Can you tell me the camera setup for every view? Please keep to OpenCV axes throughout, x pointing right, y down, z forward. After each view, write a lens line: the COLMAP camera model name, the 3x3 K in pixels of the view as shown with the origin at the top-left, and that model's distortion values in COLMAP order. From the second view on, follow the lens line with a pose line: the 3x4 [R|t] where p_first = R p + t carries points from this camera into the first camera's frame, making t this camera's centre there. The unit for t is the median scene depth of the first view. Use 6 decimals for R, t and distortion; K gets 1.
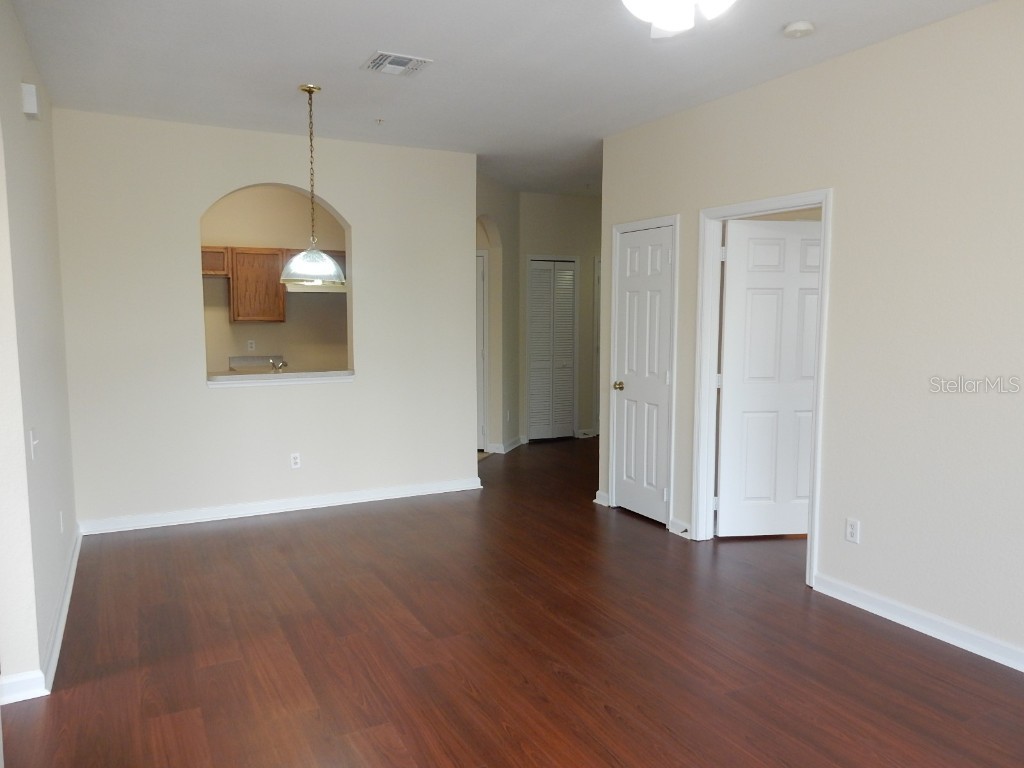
lens RADIAL K [[753.4, 0, 512.0], [0, 753.4, 384.0], [0, 0, 1]] dist [-0.005624, -0.005499]
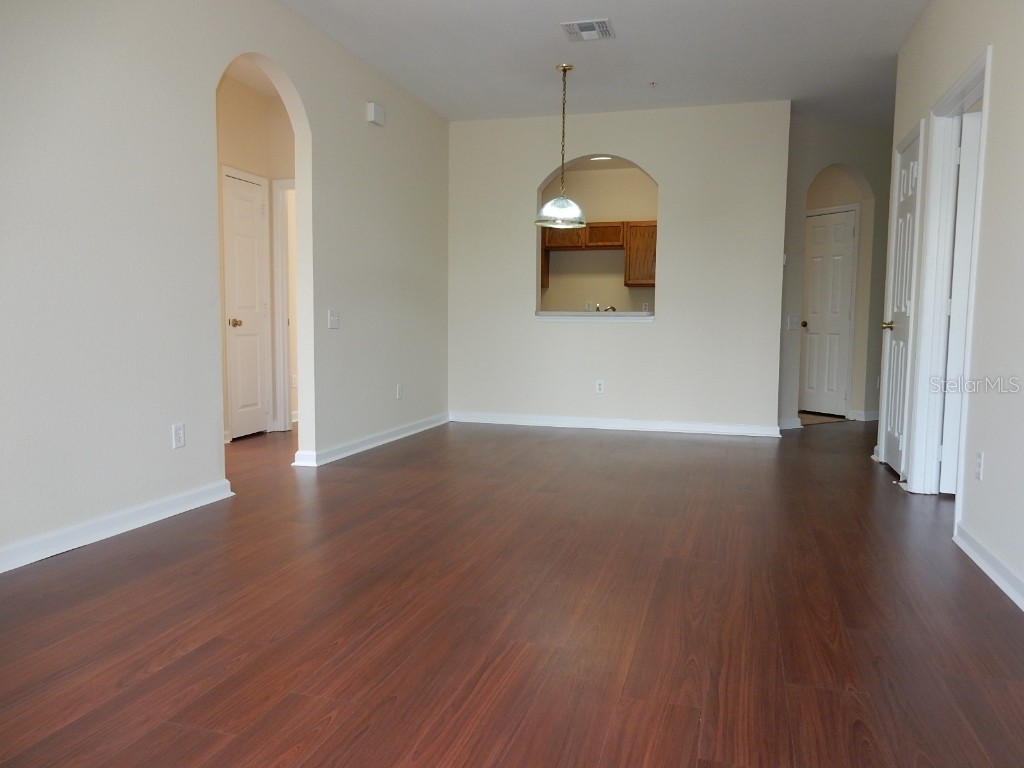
lens RADIAL K [[748.3, 0, 512.0], [0, 748.3, 384.0], [0, 0, 1]] dist [0.002127, 0.000124]
pose [[0.722007, 0.065164, -0.688810, 0.444014], [-0.075758, 0.997015, 0.014913, 0.094255], [0.687725, 0.041415, 0.724789, 0.048471]]
